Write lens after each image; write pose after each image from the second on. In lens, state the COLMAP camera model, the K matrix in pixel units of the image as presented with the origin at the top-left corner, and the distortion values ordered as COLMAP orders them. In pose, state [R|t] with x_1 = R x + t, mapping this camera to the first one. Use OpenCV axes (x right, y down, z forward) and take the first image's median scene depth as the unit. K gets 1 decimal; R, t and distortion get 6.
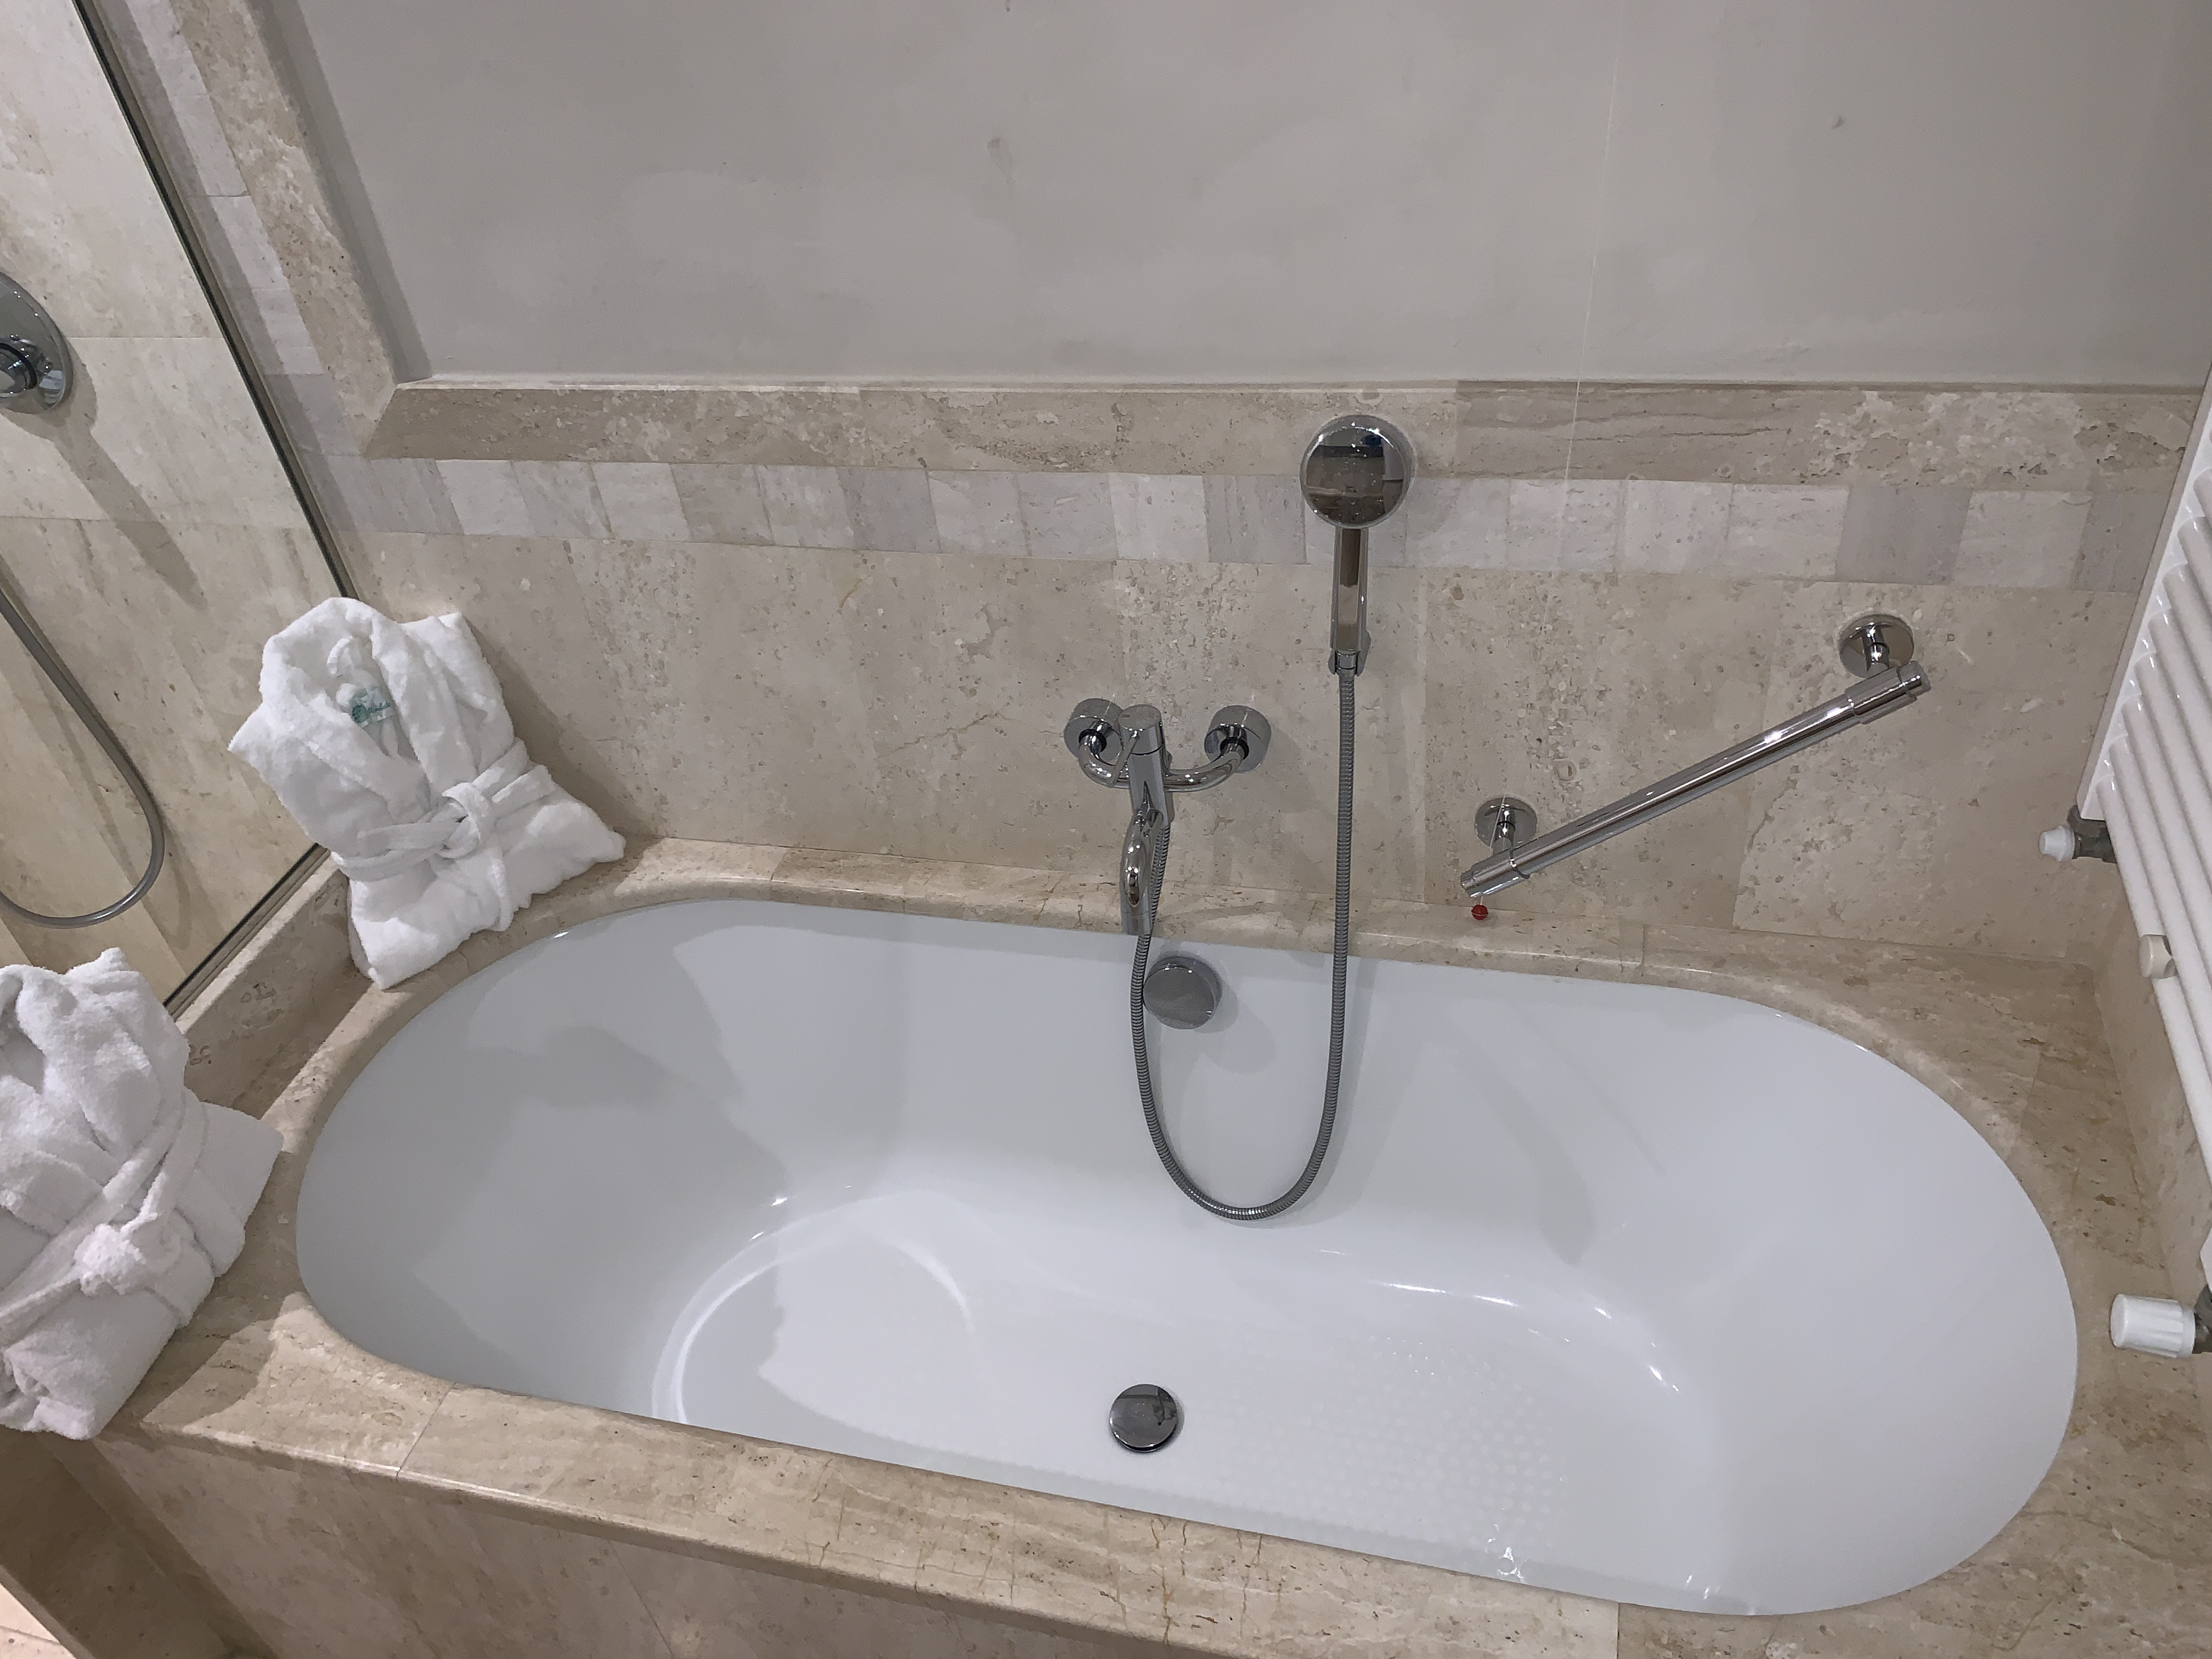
lens RADIAL K [[1681.9, 0, 1106.0], [0, 1681.9, 829.5], [0, 0, 1]] dist [-0.006905, -0.000638]
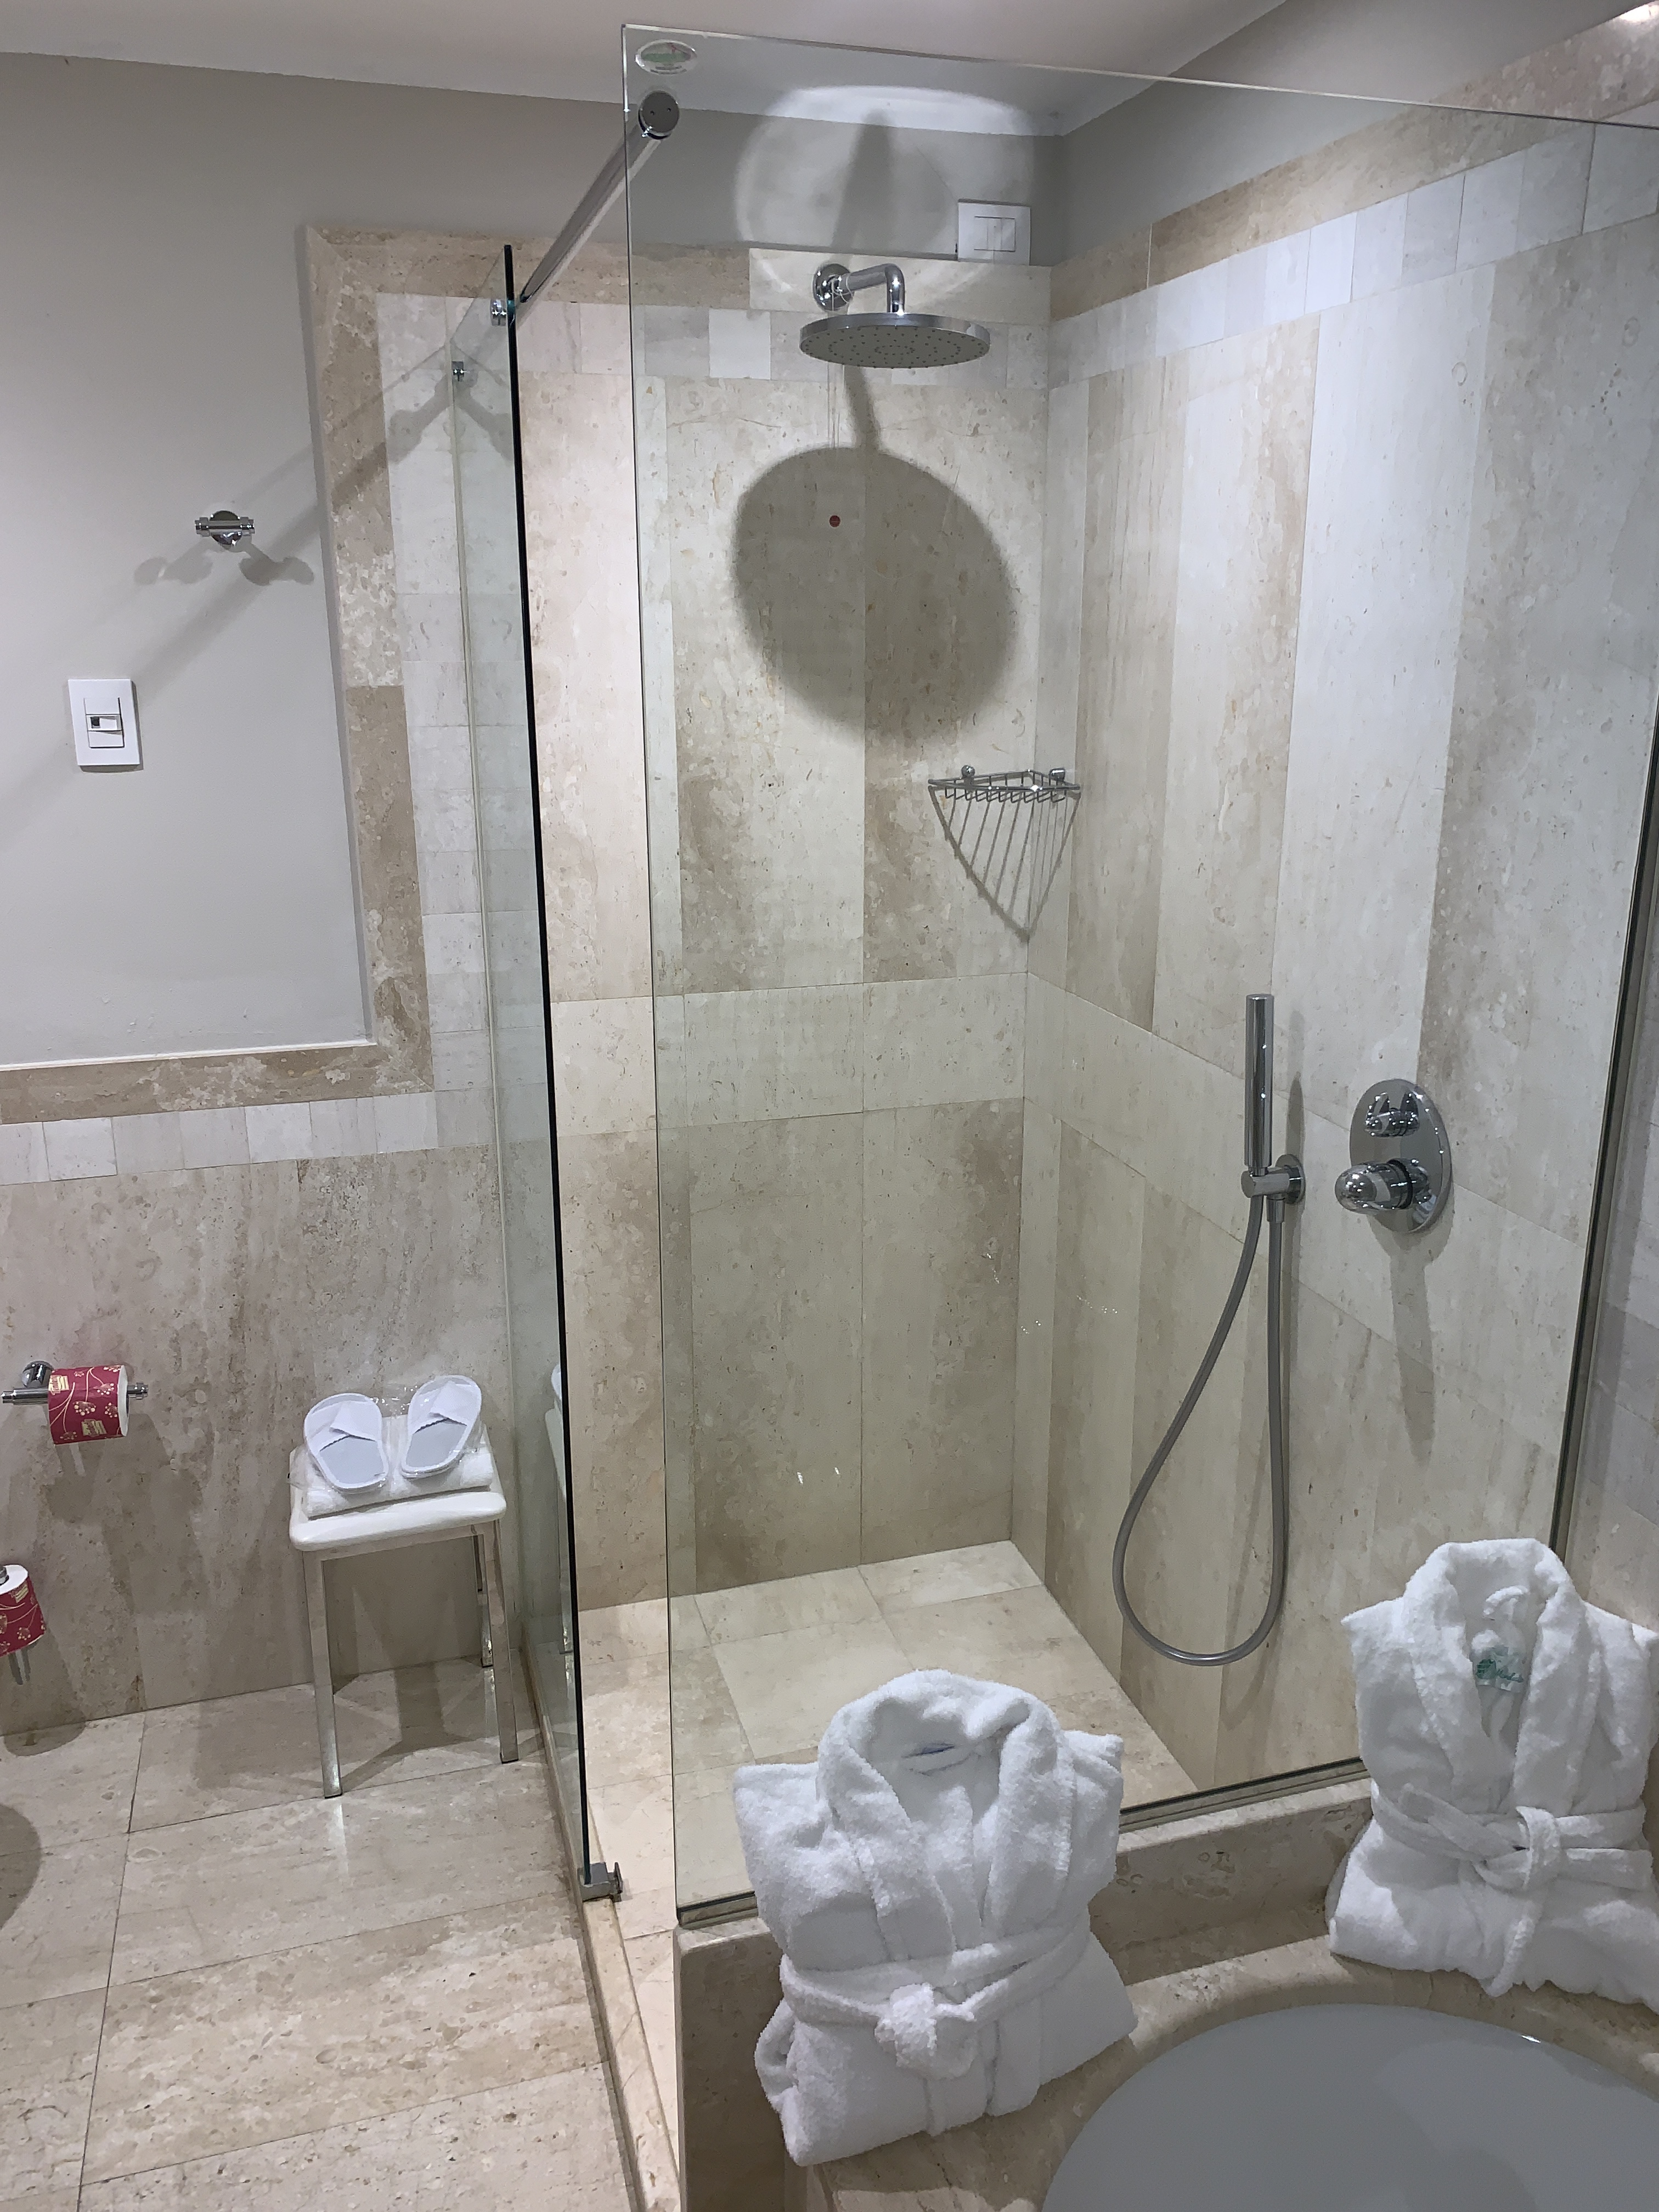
lens RADIAL K [[1704.5, 0, 829.5], [0, 1704.5, 1106.0], [0, 0, 1]] dist [0.005128, -0.001000]
pose [[0.526325, 0.338436, -0.780027, -0.034326], [-0.571862, 0.819794, -0.030175, -0.085891], [0.629250, 0.461950, 0.625017, 0.102373]]
